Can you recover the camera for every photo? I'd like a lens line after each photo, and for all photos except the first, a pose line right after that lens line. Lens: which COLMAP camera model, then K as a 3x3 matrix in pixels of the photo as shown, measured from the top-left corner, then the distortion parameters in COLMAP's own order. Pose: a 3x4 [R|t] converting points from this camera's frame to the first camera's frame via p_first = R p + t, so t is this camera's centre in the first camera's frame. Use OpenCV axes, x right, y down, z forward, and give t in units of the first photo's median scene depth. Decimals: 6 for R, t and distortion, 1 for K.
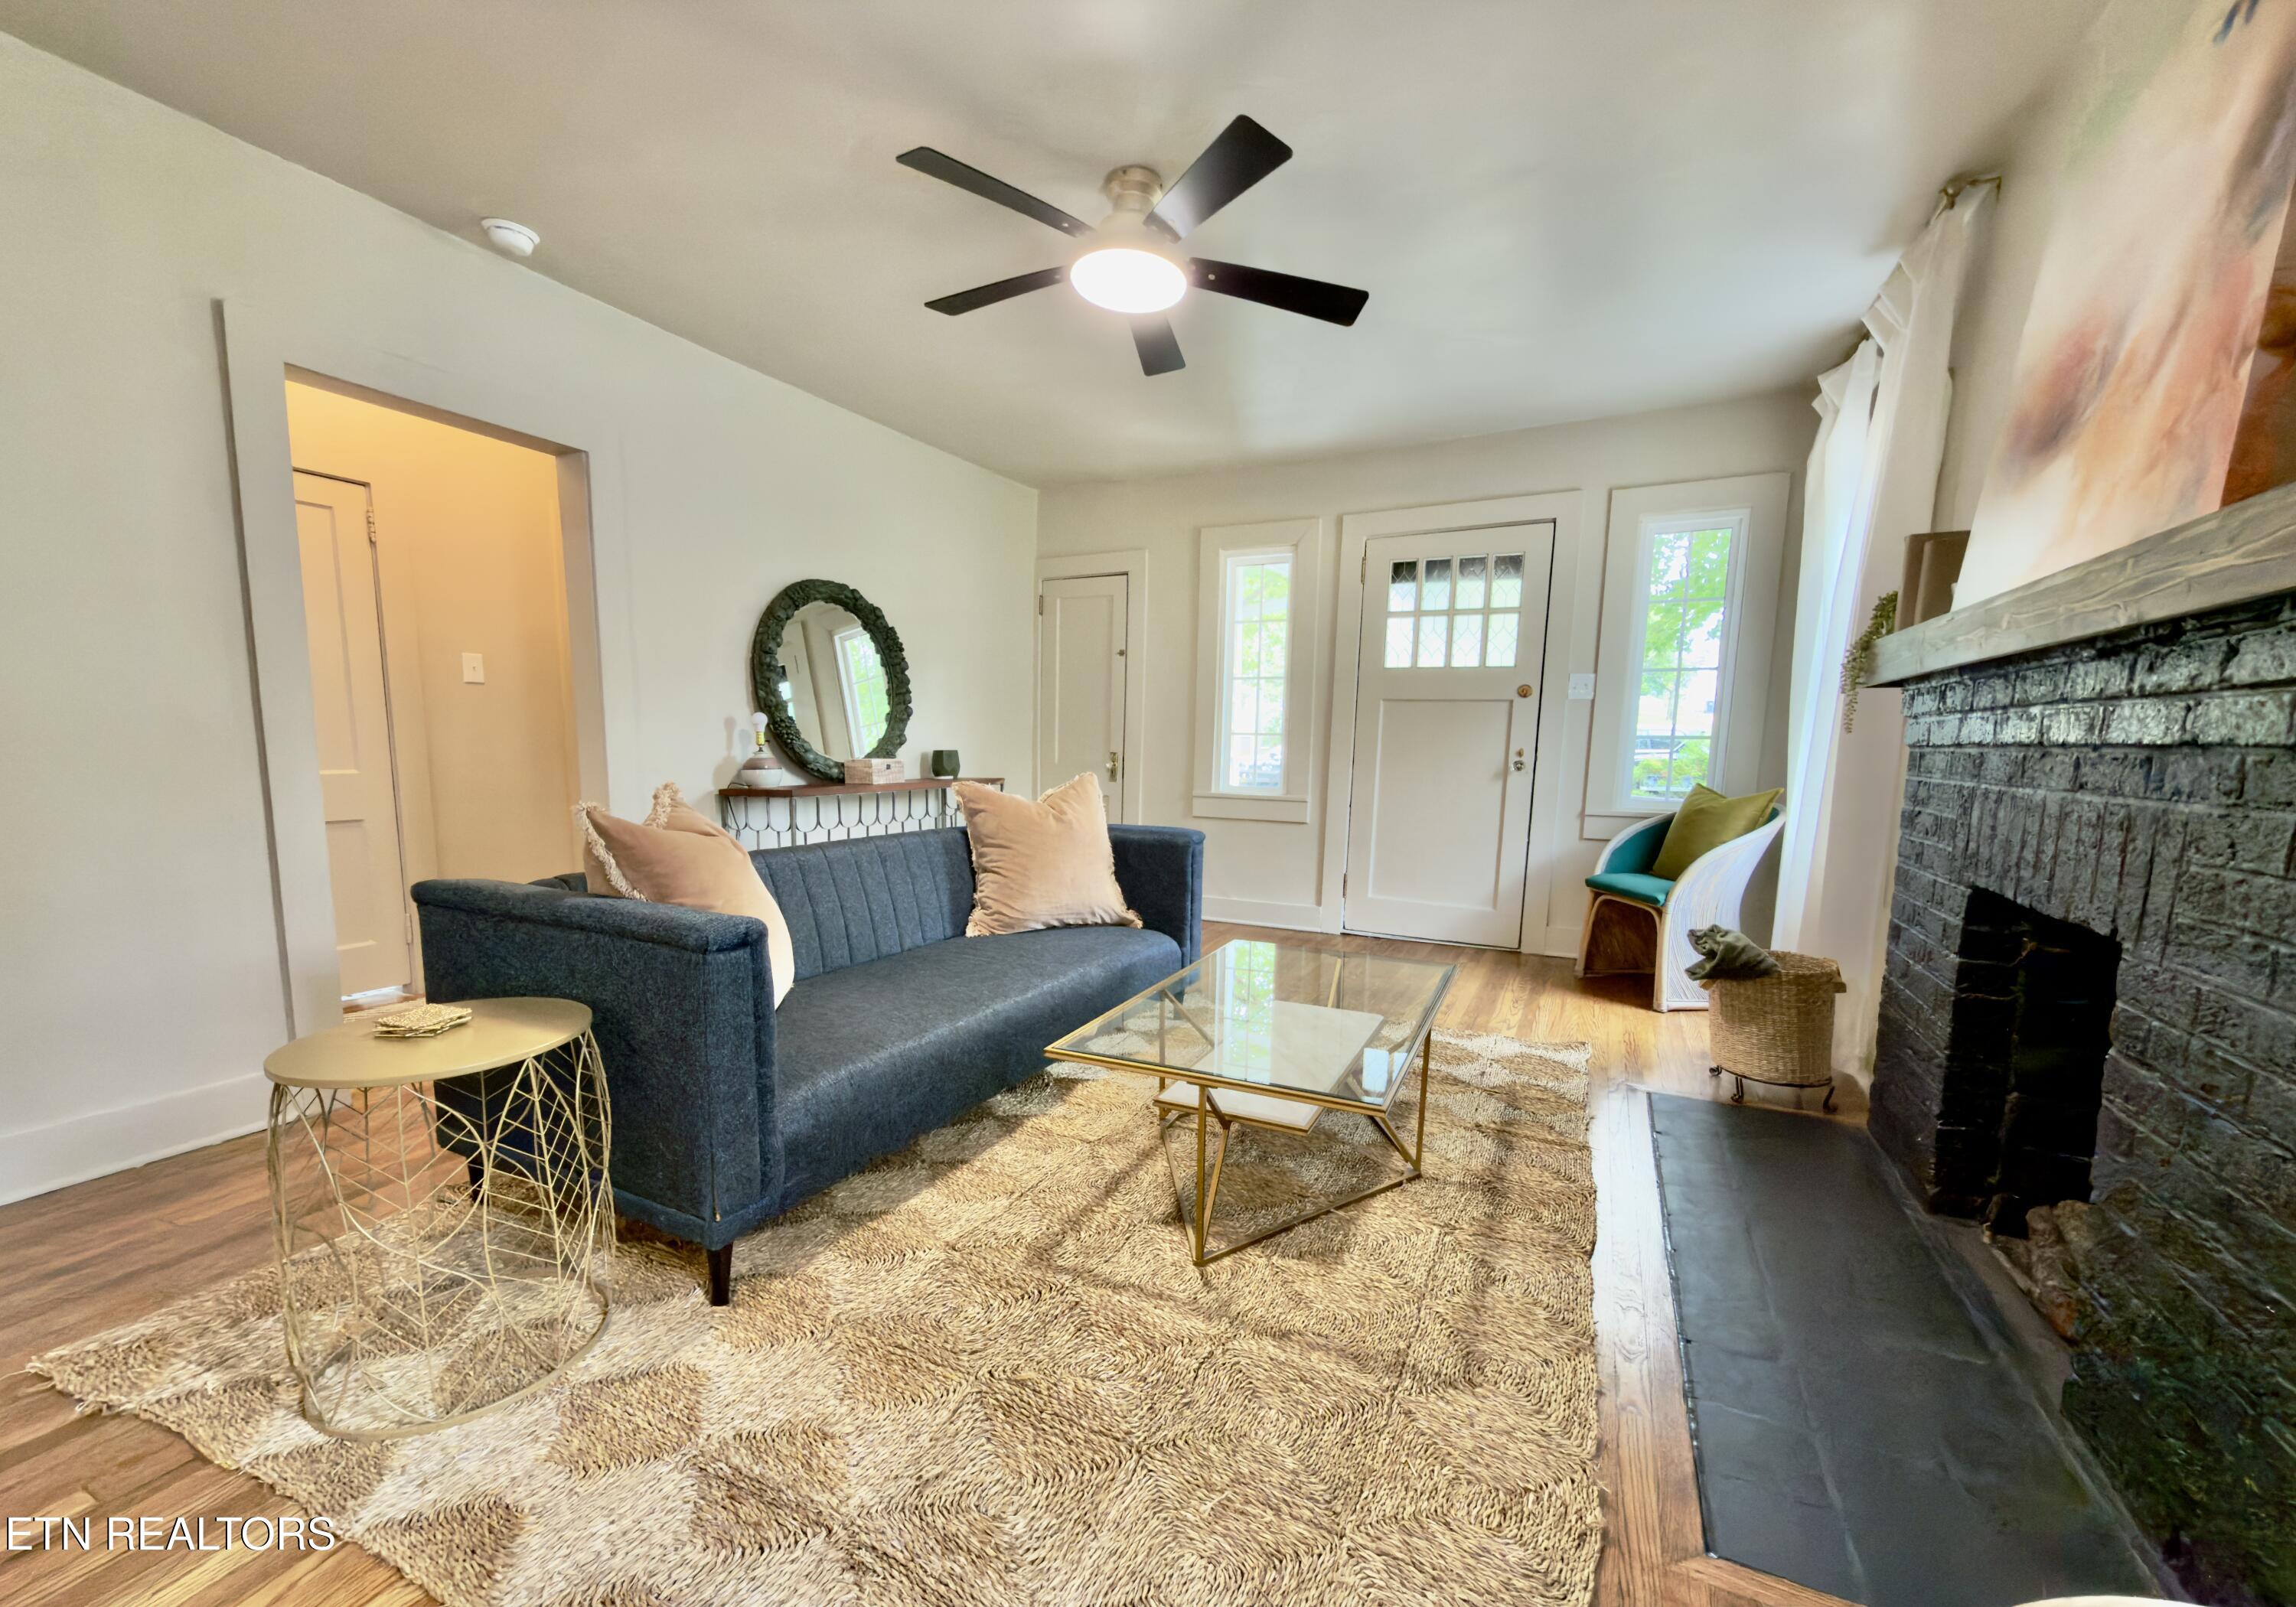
lens RADIAL K [[926.6, 0, 1151.7], [0, 926.6, 864.9], [0, 0, 1]] dist [0.000053, -0.000034]
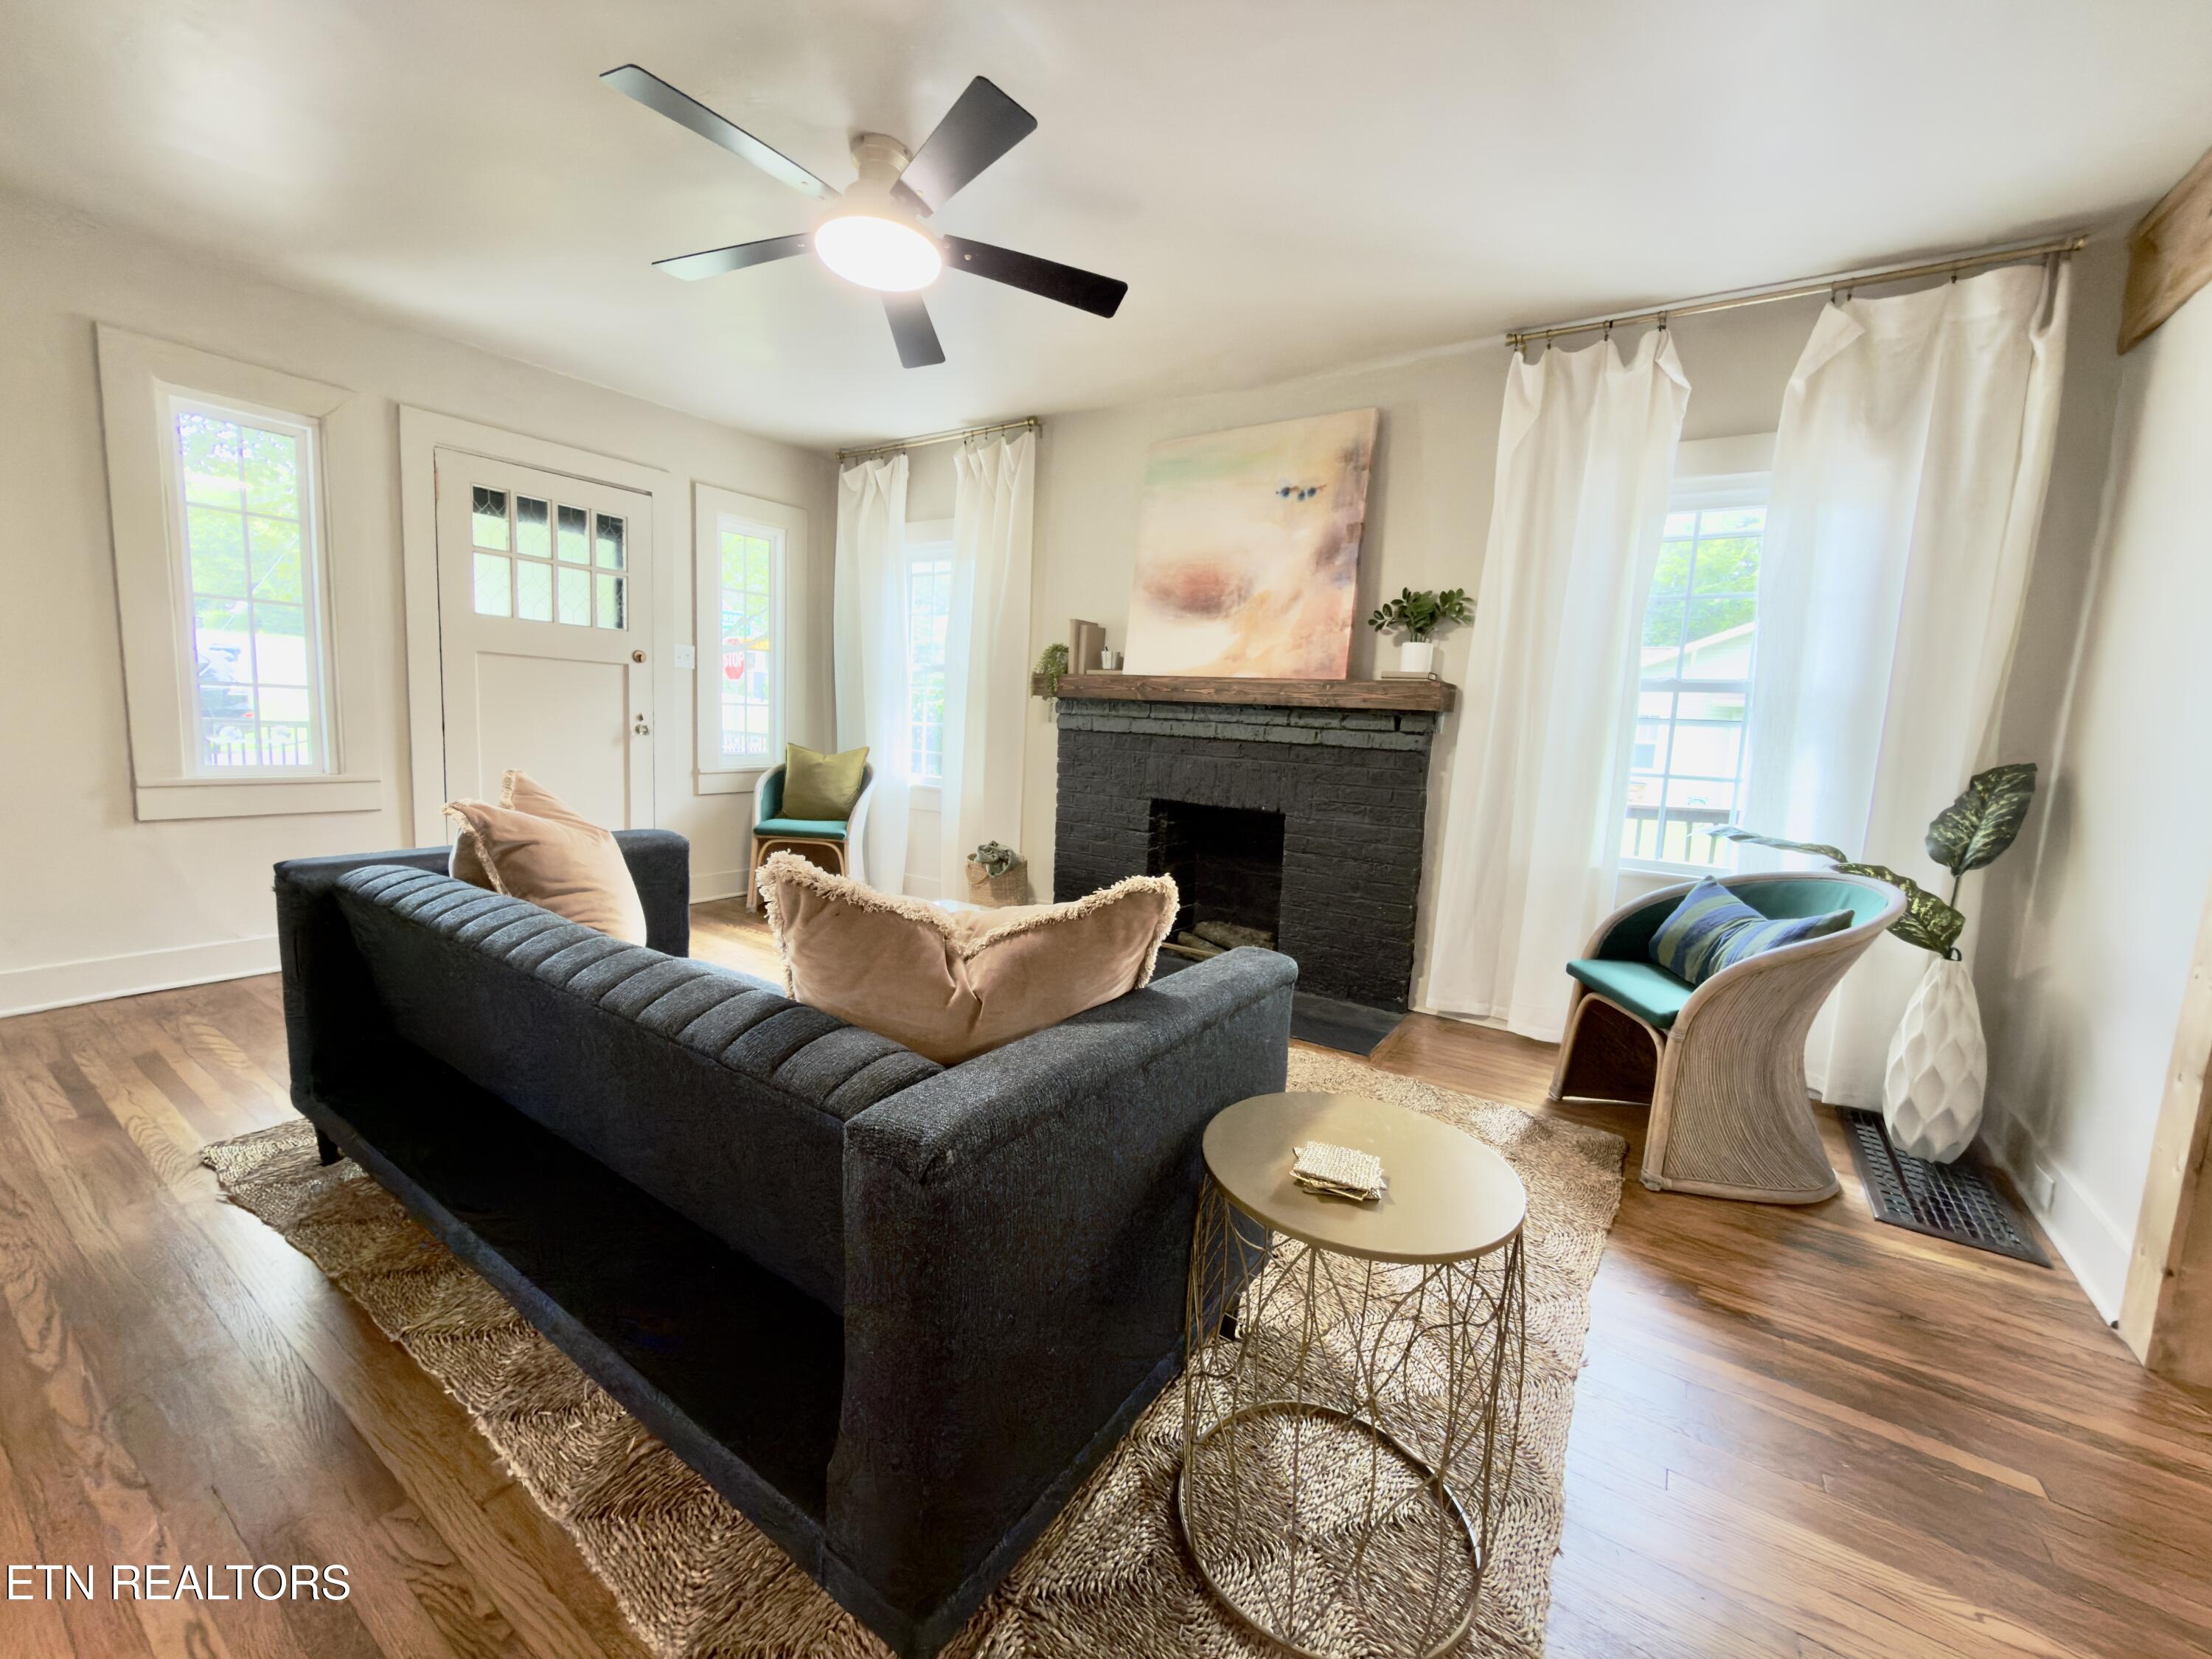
lens RADIAL K [[887.4, 0, 1109.3], [0, 887.4, 827.7], [0, 0, 1]] dist [0.001195, 0.000181]
pose [[0.141296, -0.125983, 0.981918, -0.502361], [0.082908, 0.989891, 0.115075, -0.069432], [-0.986490, 0.065150, 0.150313, 0.347683]]
